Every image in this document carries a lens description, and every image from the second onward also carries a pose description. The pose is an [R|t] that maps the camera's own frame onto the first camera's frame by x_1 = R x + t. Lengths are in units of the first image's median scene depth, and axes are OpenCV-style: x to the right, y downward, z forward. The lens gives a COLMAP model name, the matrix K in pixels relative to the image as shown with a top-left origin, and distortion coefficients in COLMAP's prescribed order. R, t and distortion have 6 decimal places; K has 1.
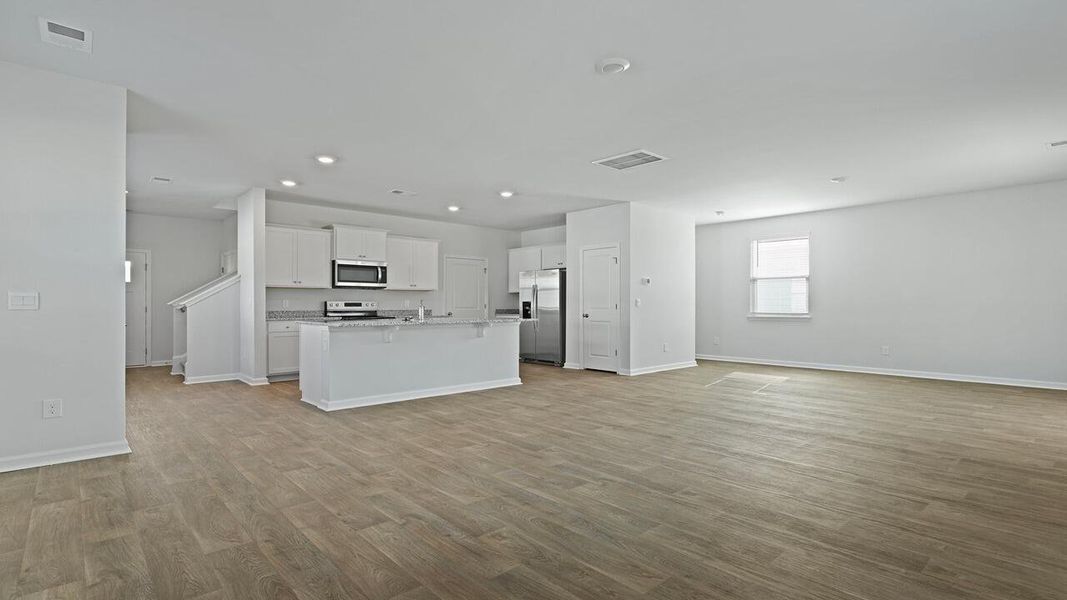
lens RADIAL K [[518.0, 0, 536.3], [0, 518.0, 295.2], [0, 0, 1]] dist [-0.000795, -0.000133]
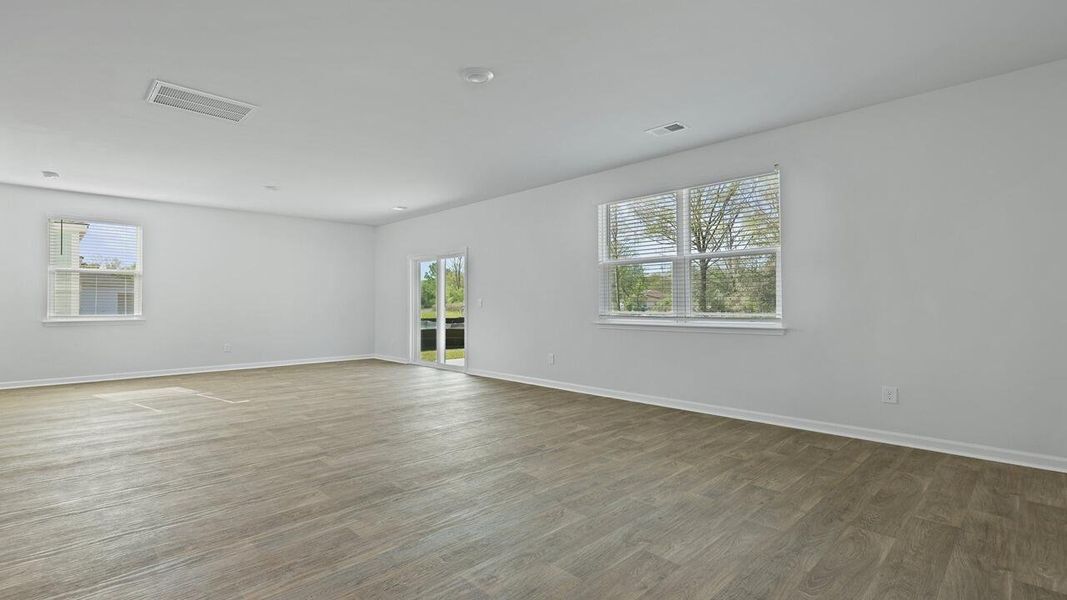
lens RADIAL K [[493.3, 0, 533.5], [0, 493.3, 305.3], [0, 0, 1]] dist [0.001211, 0.000387]
pose [[-0.037294, -0.003487, 0.999298, -0.353515], [-0.016204, 0.999865, 0.002884, 0.005515], [-0.999173, -0.016085, -0.037346, 0.389153]]
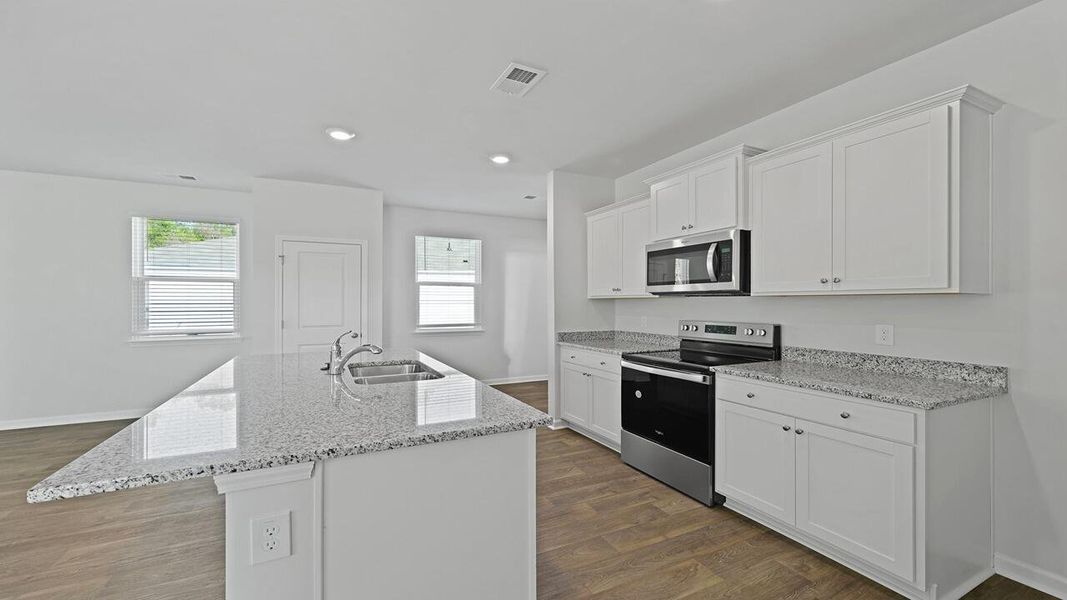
lens RADIAL K [[493.3, 0, 533.5], [0, 493.3, 305.3], [0, 0, 1]] dist [0.001211, 0.000387]
pose [[-0.223257, 0.008196, -0.974725, 0.140225], [0.007564, 0.999949, 0.006676, -0.009729], [0.974730, -0.005883, -0.223308, 0.953555]]
